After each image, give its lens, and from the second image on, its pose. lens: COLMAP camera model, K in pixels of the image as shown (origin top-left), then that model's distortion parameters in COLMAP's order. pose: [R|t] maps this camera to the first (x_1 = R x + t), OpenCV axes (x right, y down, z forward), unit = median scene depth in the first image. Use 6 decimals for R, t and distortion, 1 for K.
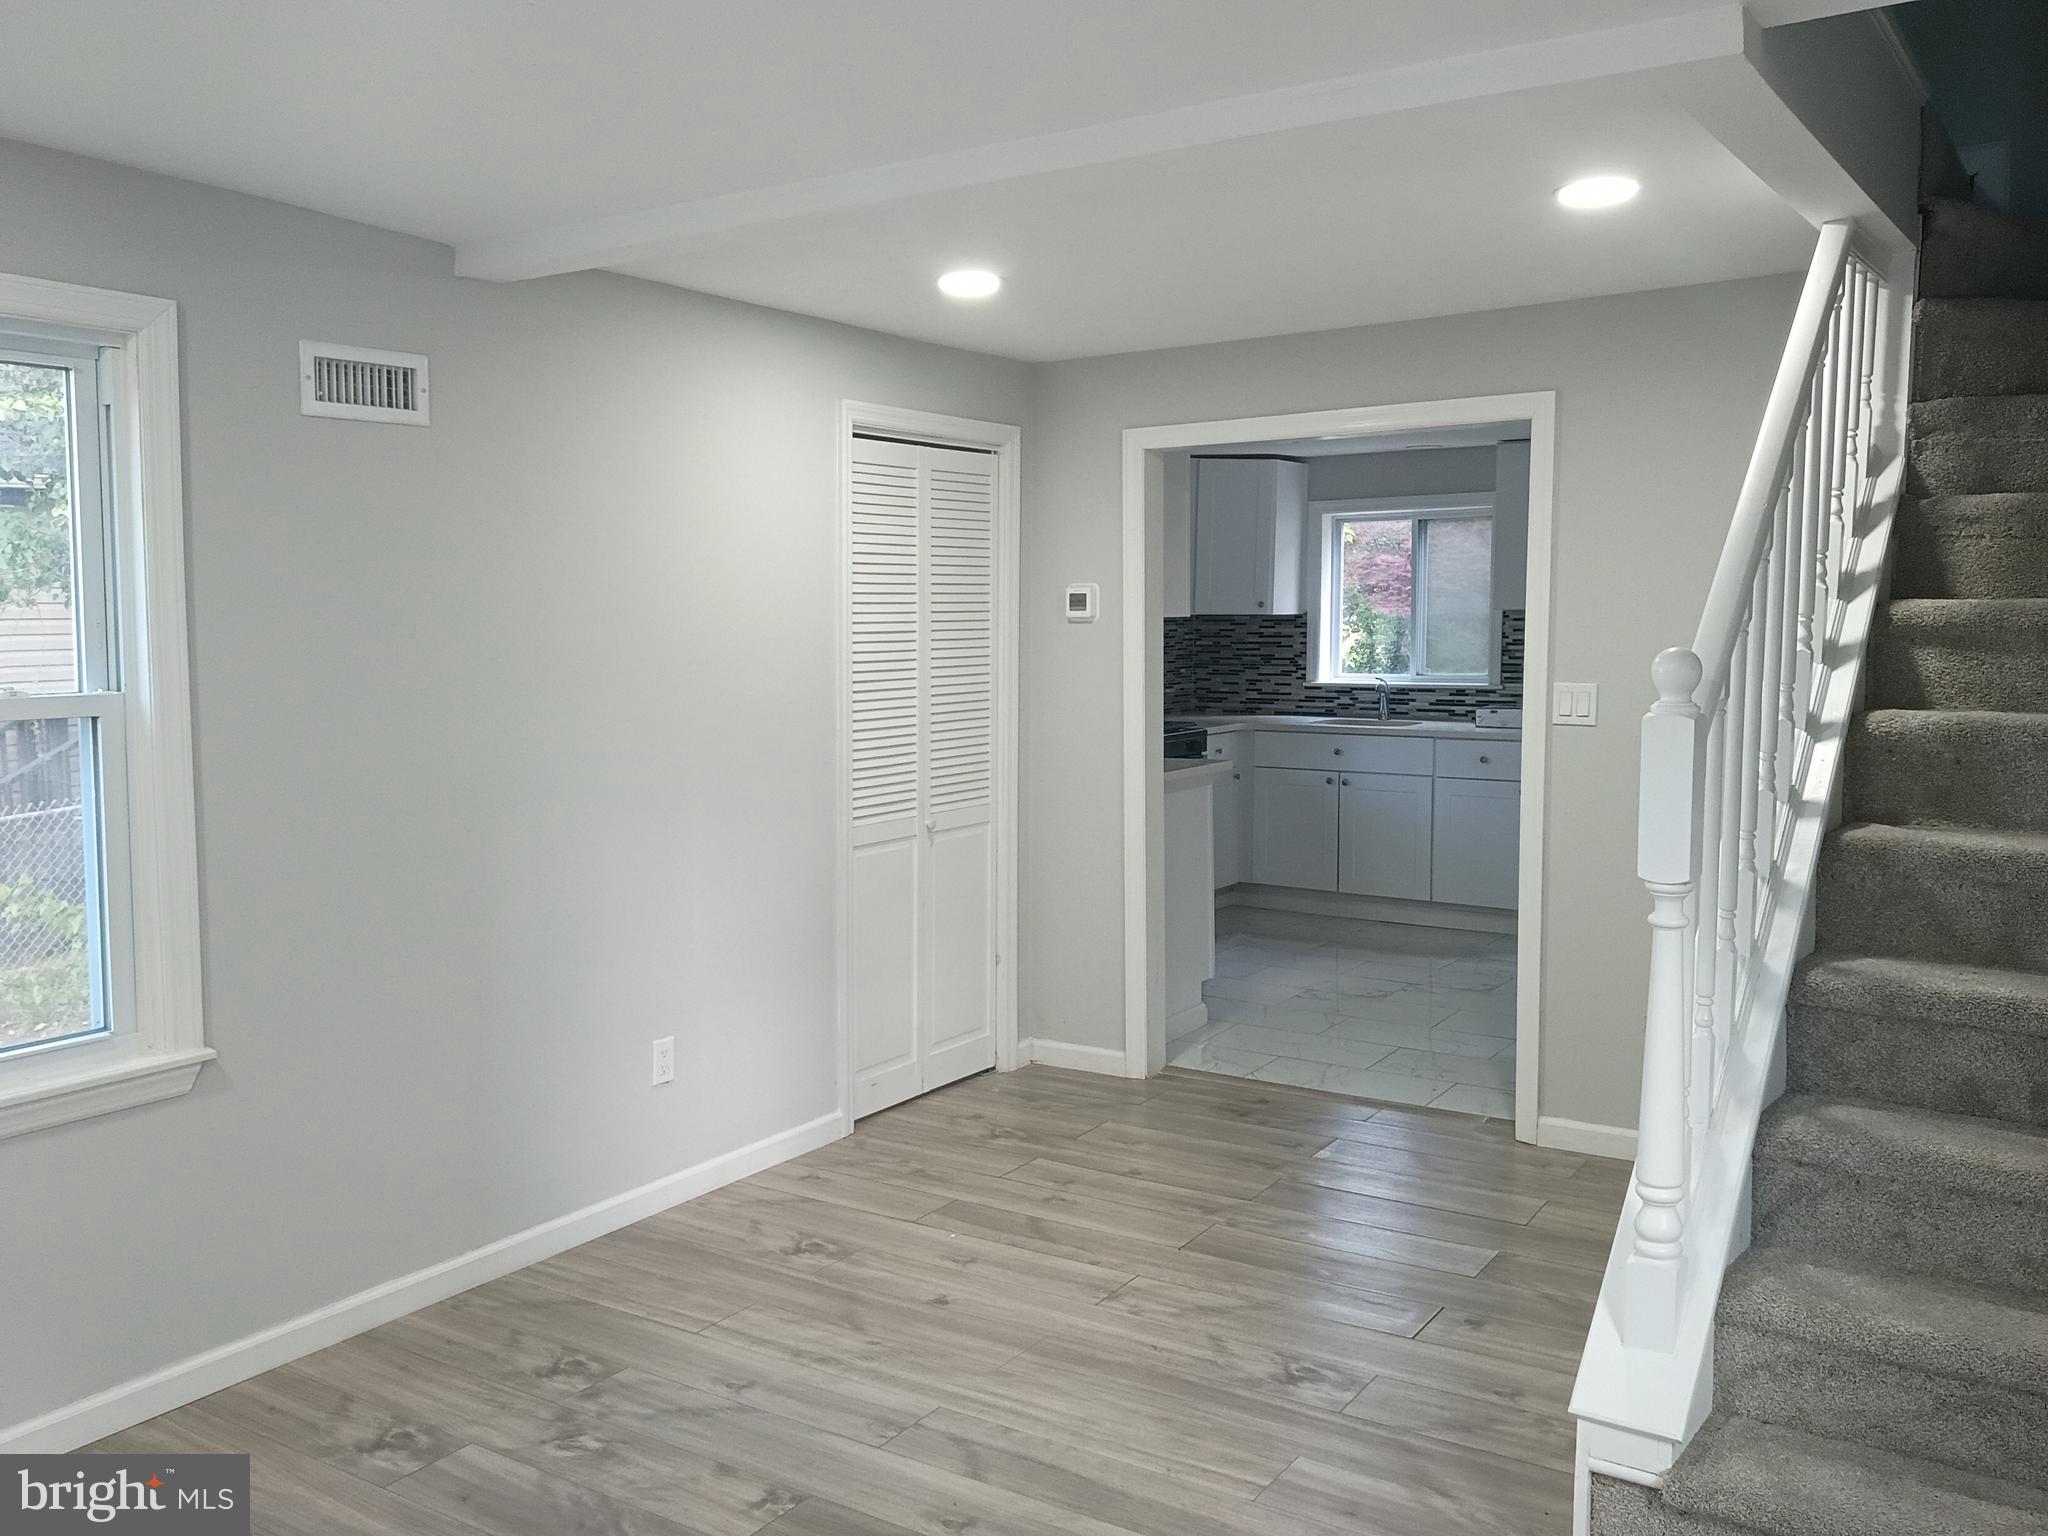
lens RADIAL K [[1706.5, 0, 1004.1], [0, 1706.5, 769.7], [0, 0, 1]] dist [0.070636, -0.119937]
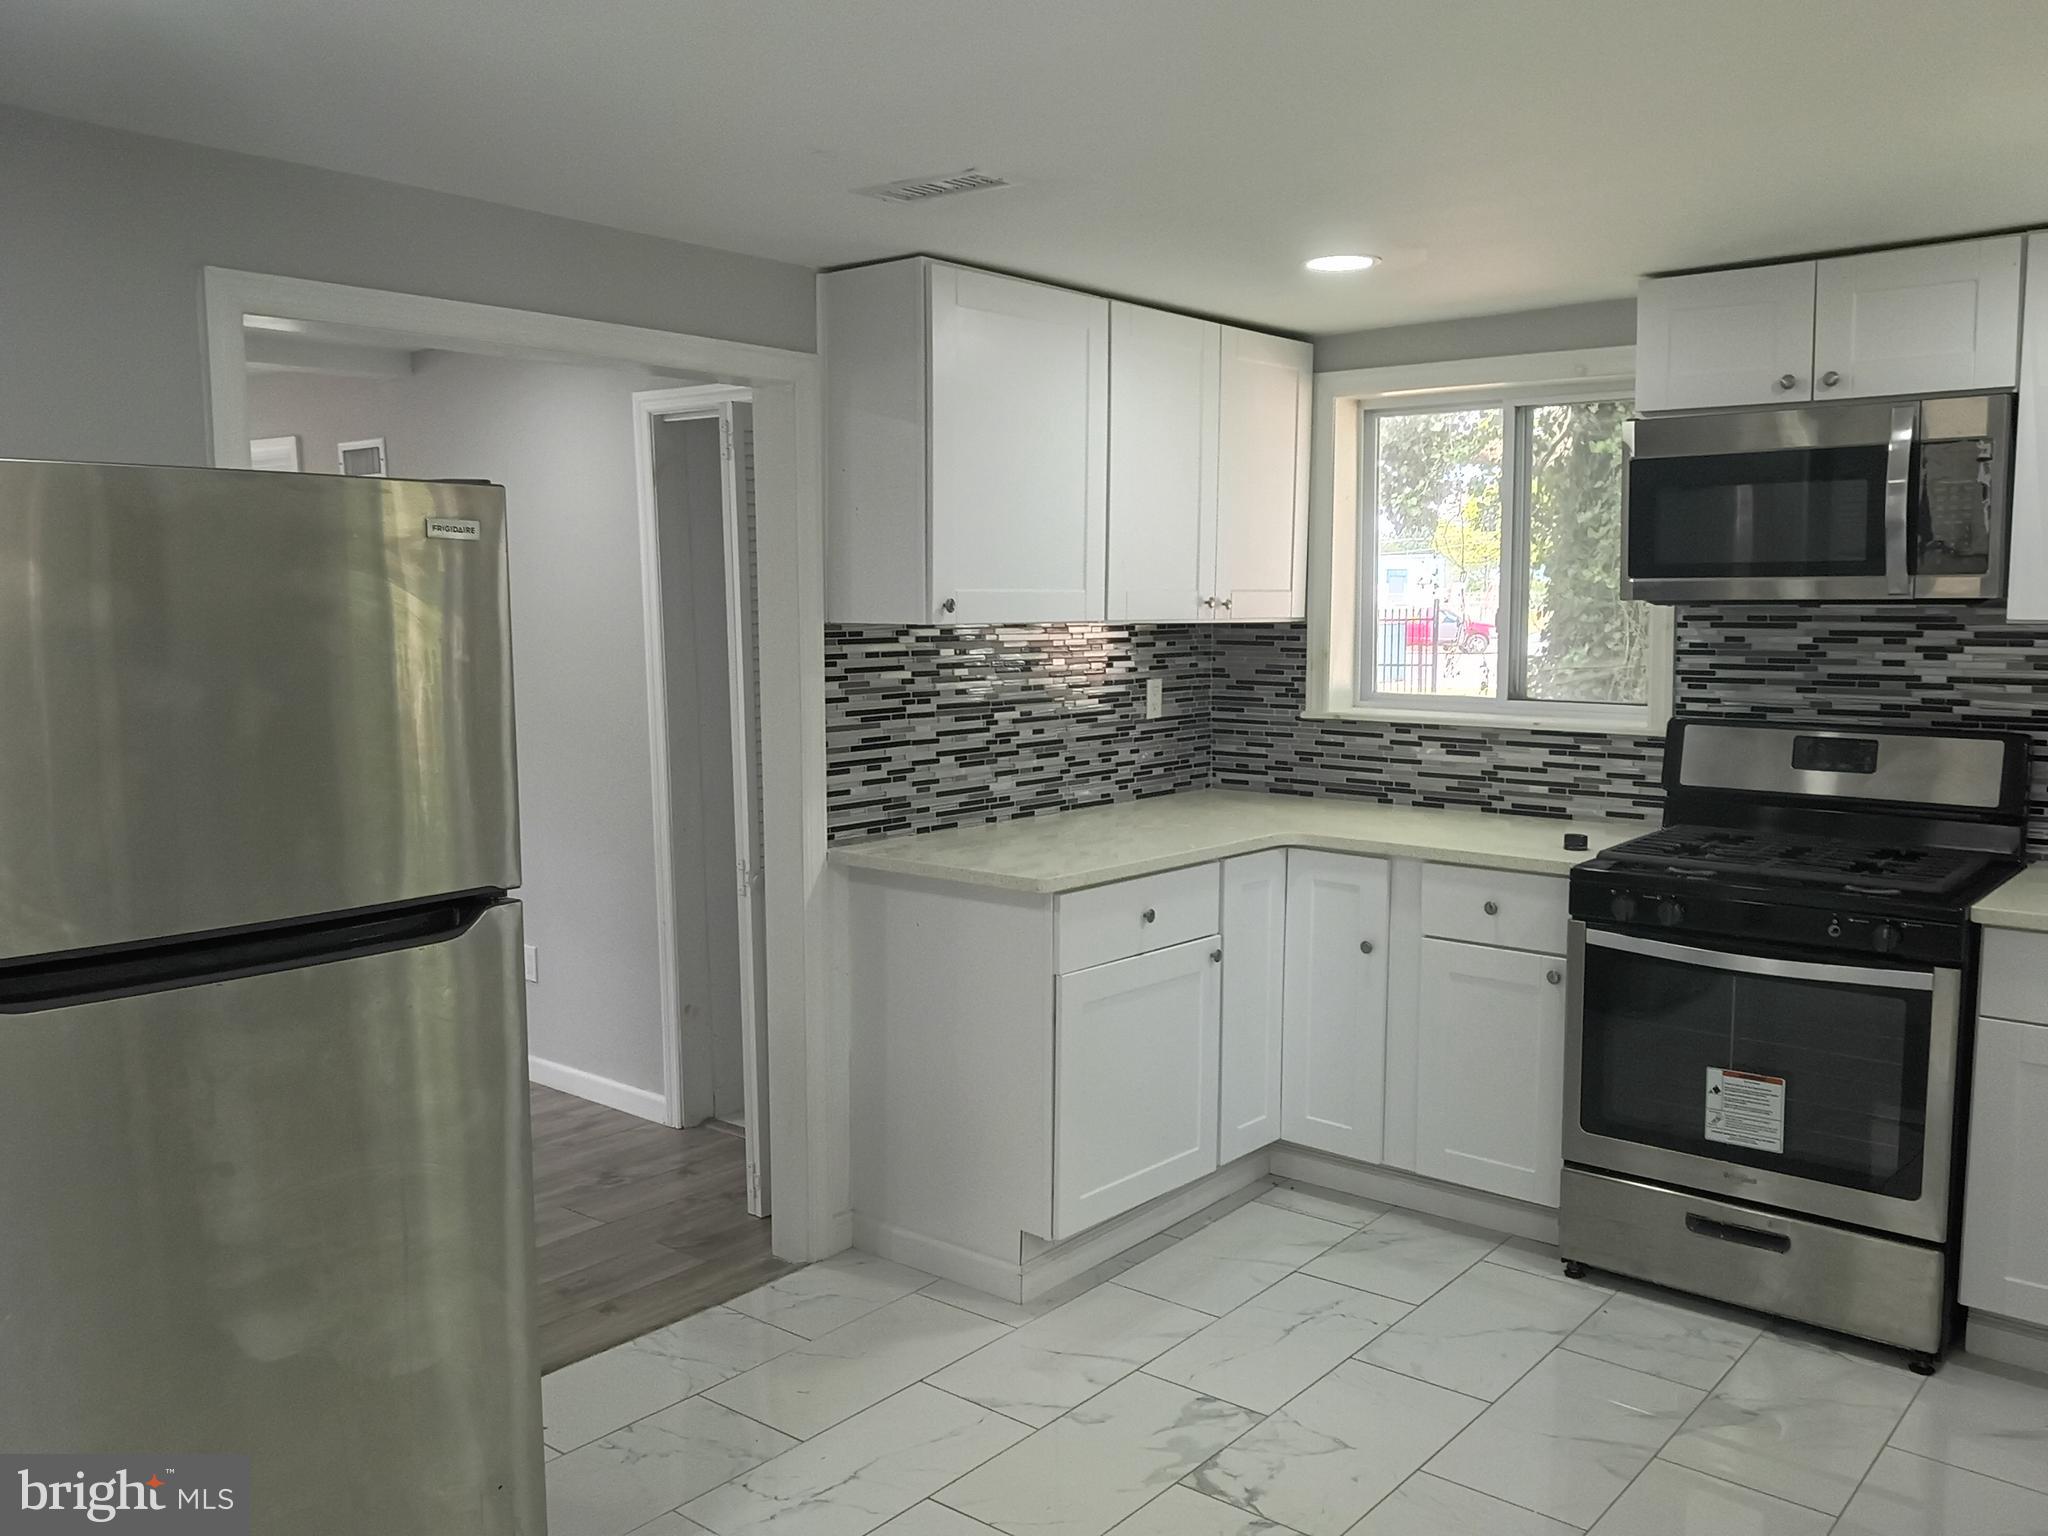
lens RADIAL K [[1706.5, 0, 1031.2], [0, 1706.5, 761.5], [0, 0, 1]] dist [0.070636, -0.119937]
pose [[-0.114360, 0.111090, -0.987209, 0.513033], [-0.088202, 0.988668, 0.121472, -0.083471], [0.989516, 0.100965, -0.103265, 0.775699]]
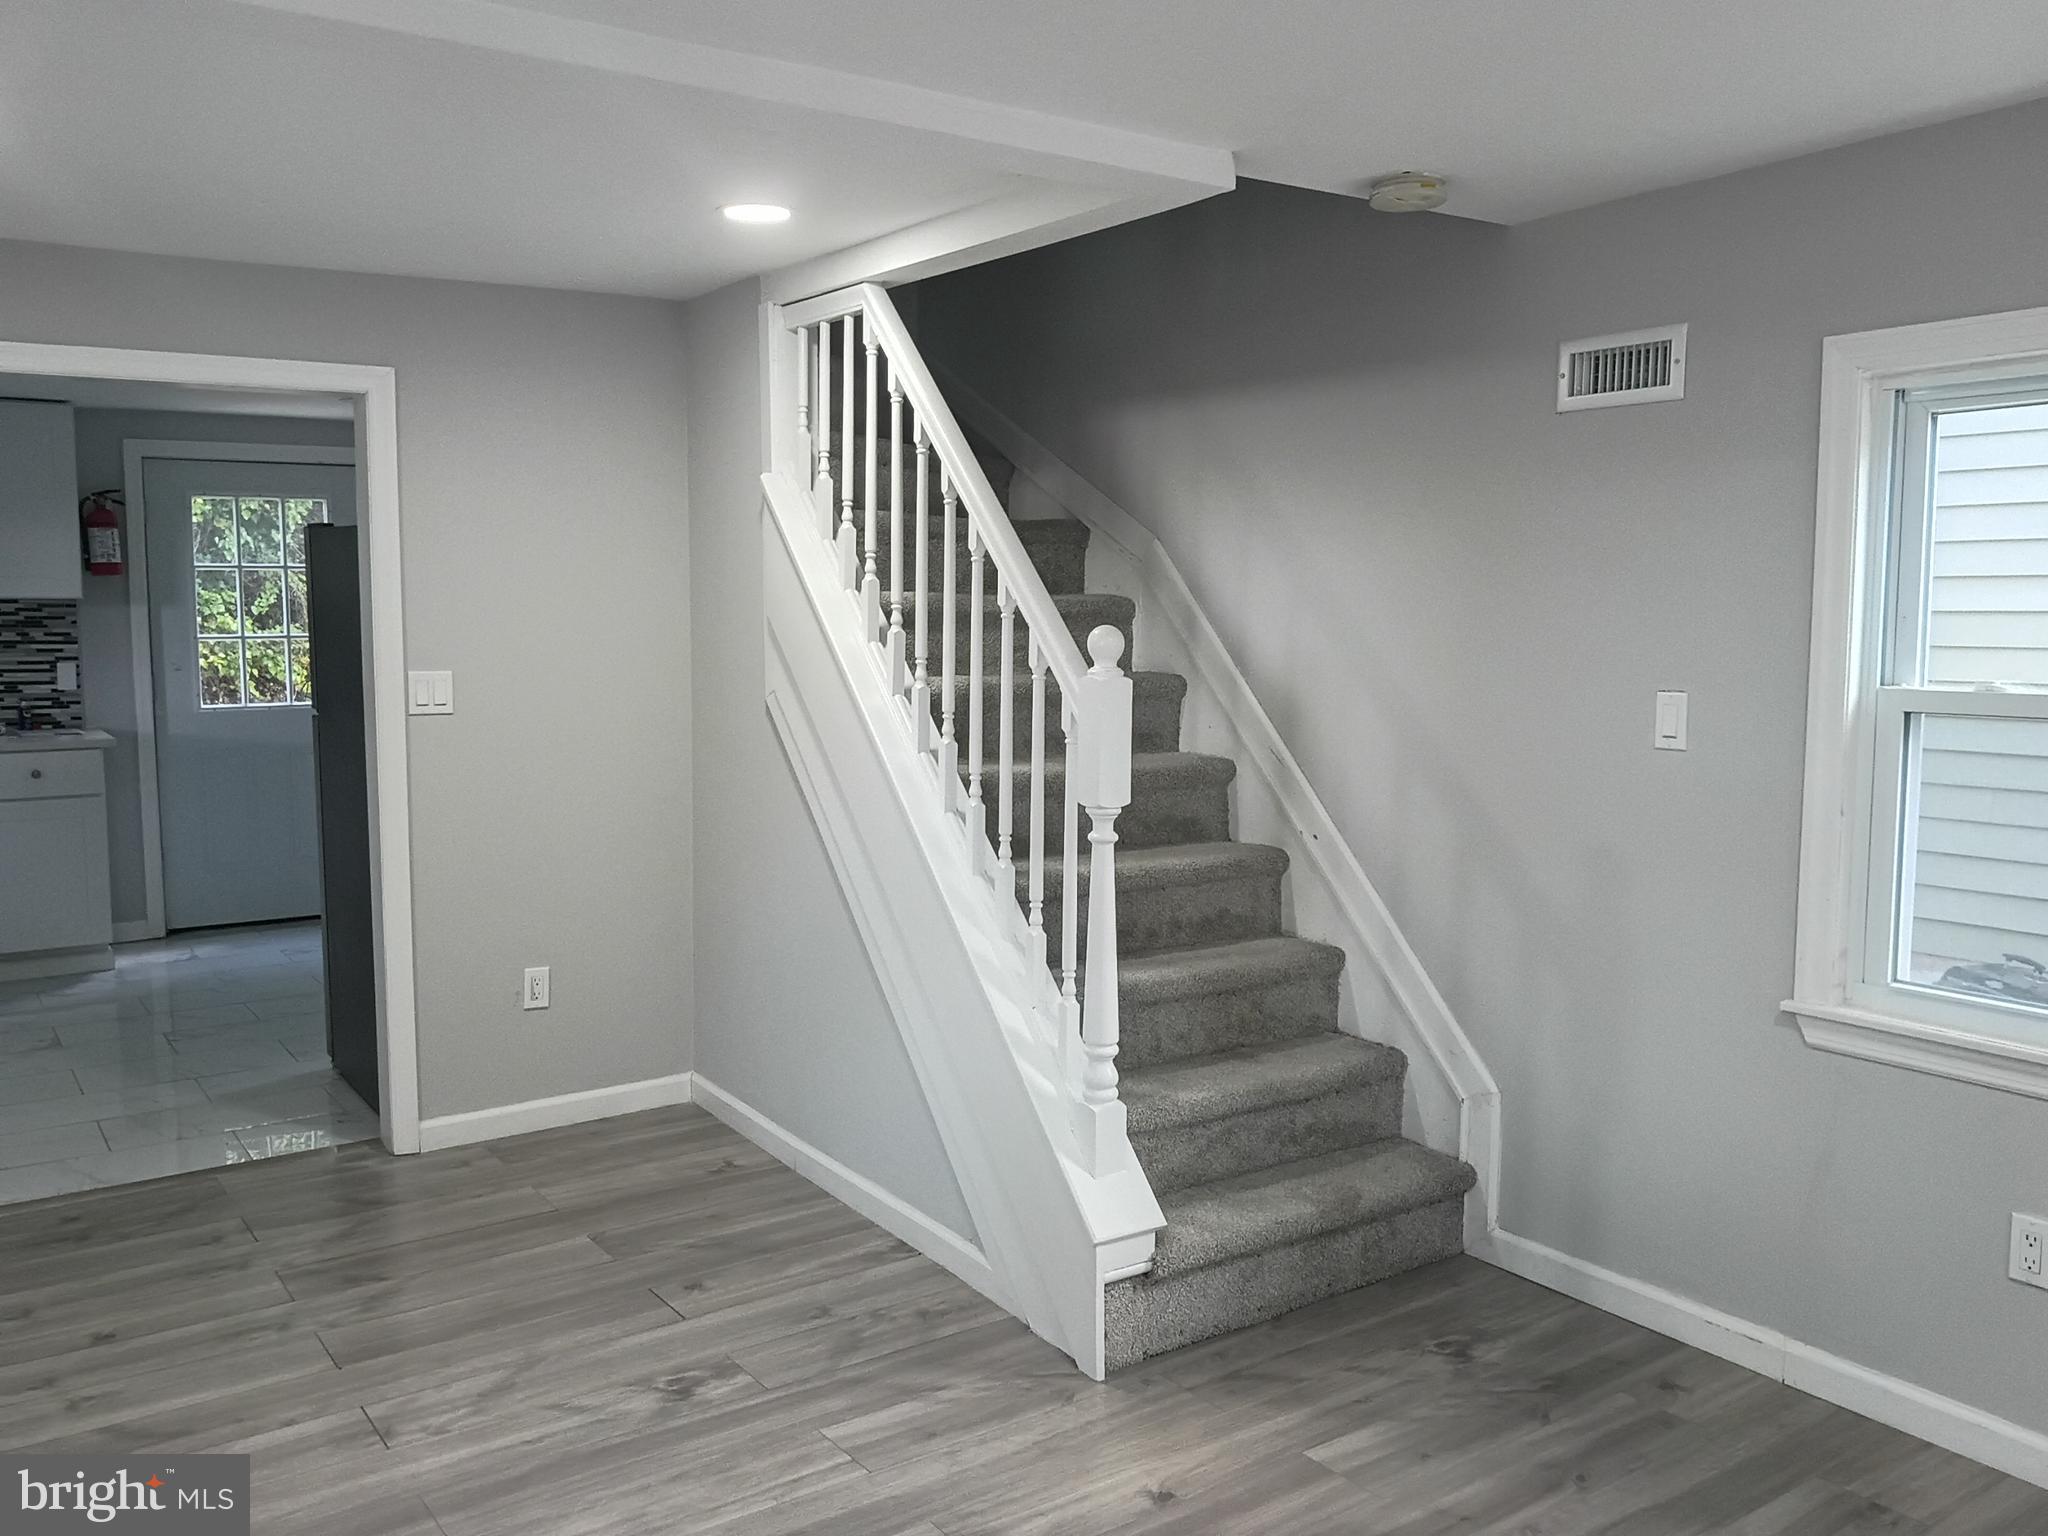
lens RADIAL K [[1706.5, 0, 1038.5], [0, 1706.5, 753.2], [0, 0, 1]] dist [0.070636, -0.119937]
pose [[0.363044, -0.078686, 0.928443, -0.256378], [0.085094, 0.995064, 0.051059, -0.013777], [-0.927878, 0.060468, 0.367948, 0.180154]]
